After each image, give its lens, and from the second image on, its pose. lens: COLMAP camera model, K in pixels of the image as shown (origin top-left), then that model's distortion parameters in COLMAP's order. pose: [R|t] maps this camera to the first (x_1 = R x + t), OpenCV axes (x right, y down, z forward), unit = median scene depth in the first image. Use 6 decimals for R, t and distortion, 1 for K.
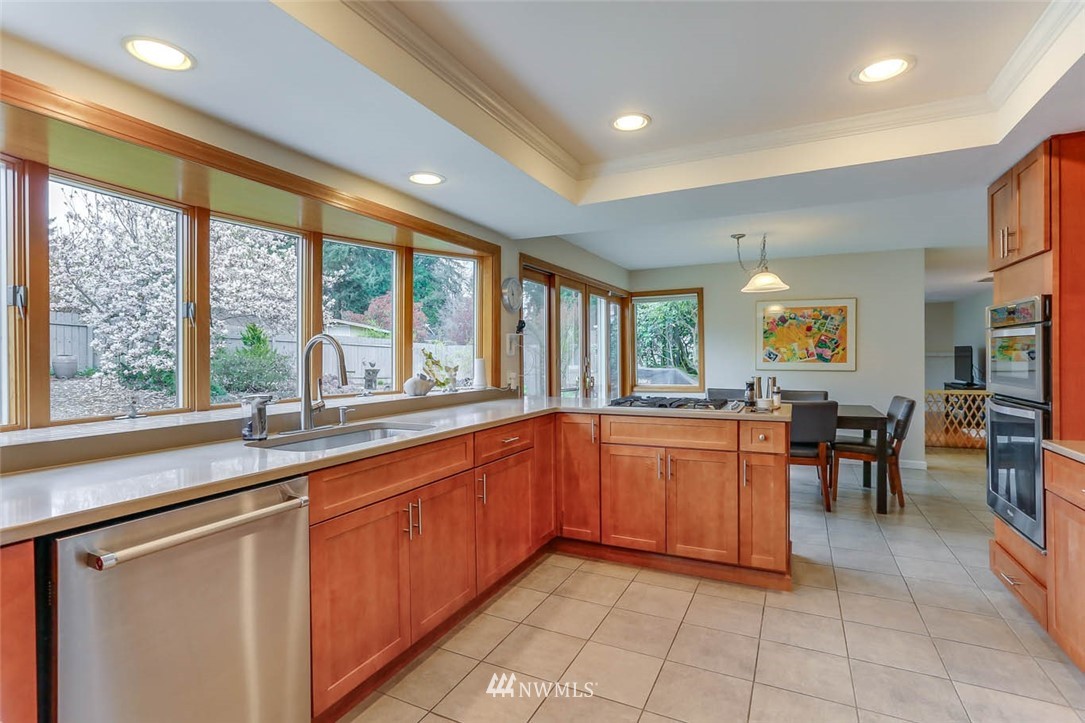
lens RADIAL K [[527.7, 0, 531.3], [0, 527.7, 356.1], [0, 0, 1]] dist [-0.038070, 0.029558]
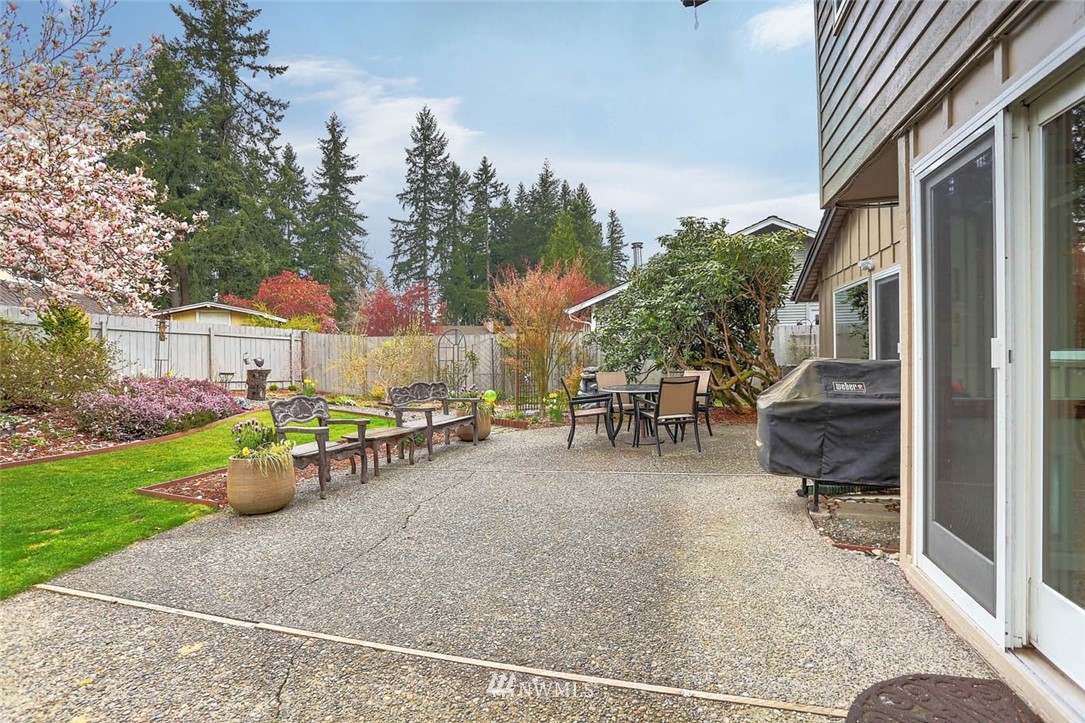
lens RADIAL K [[524.4, 0, 536.4], [0, 524.4, 356.3], [0, 0, 1]] dist [-0.063423, 0.029131]
pose [[0.982768, -0.005907, 0.184750, -0.126225], [0.005108, 0.999975, 0.004805, 0.011050], [-0.184774, -0.003778, 0.982774, 0.479847]]
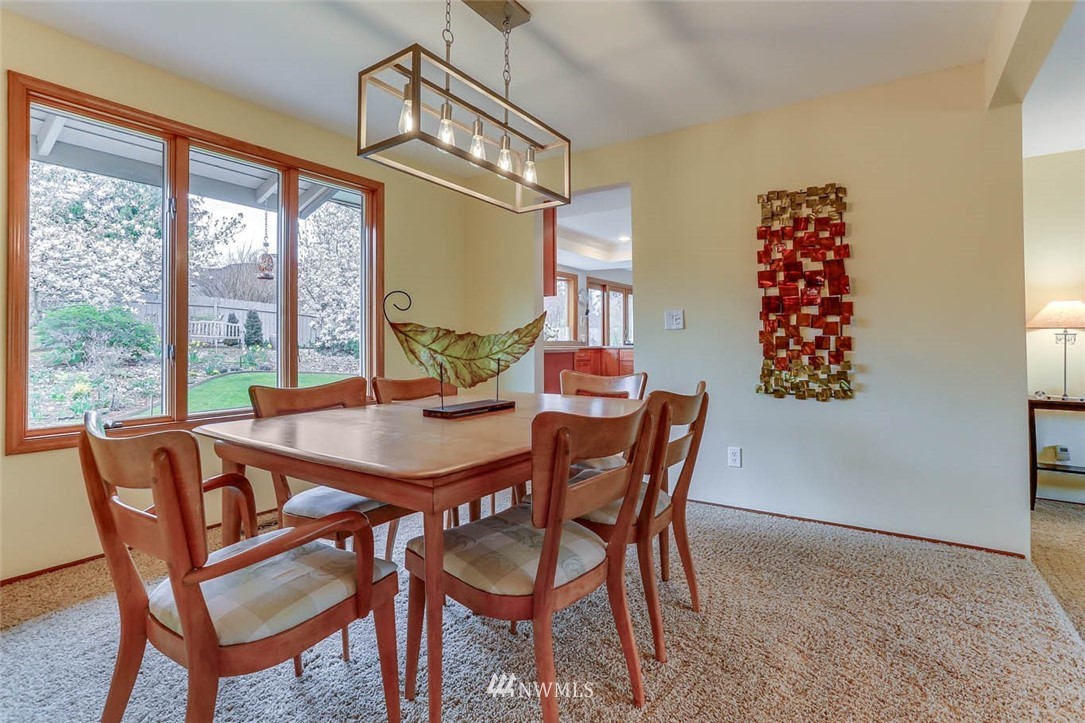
lens RADIAL K [[524.4, 0, 536.4], [0, 524.4, 356.3], [0, 0, 1]] dist [-0.063423, 0.029131]
pose [[0.991428, 0.010445, -0.130239, 0.021788], [-0.007184, 0.999649, 0.025488, 0.028118], [0.130460, -0.024334, 0.991155, -0.454375]]
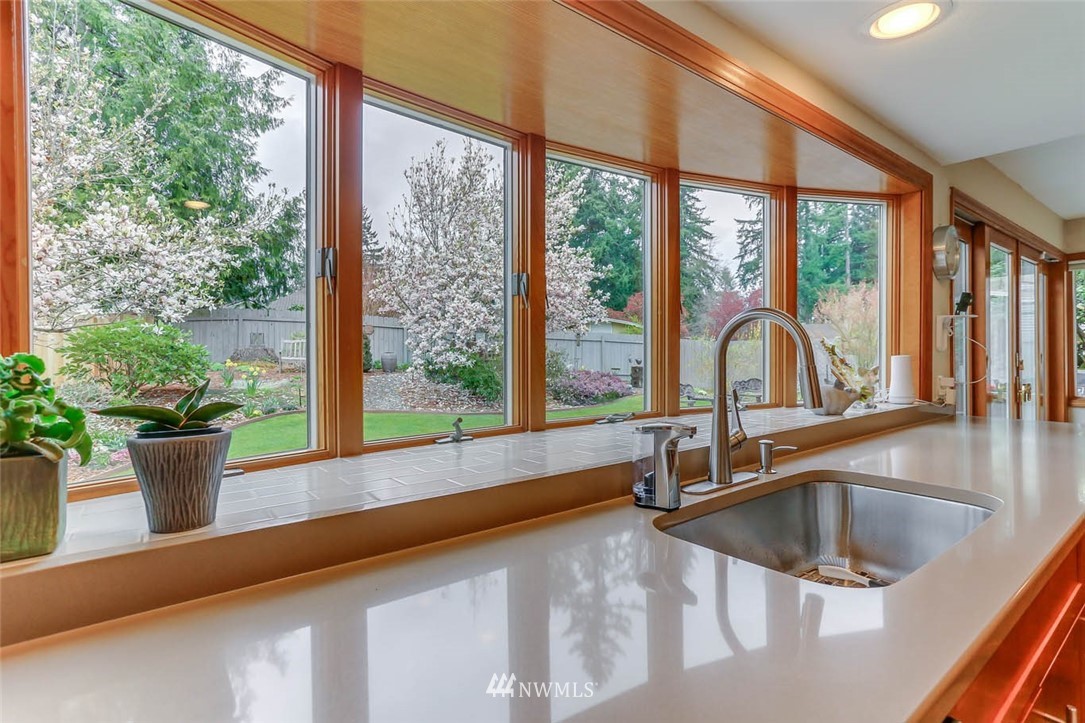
lens RADIAL K [[521.6, 0, 534.1], [0, 521.6, 351.8], [0, 0, 1]] dist [-0.020744, 0.000672]
pose [[0.896316, -0.001886, -0.443412, -0.084380], [0.000669, 0.999996, -0.002902, 0.000907], [0.443415, 0.002305, 0.896313, 0.098586]]
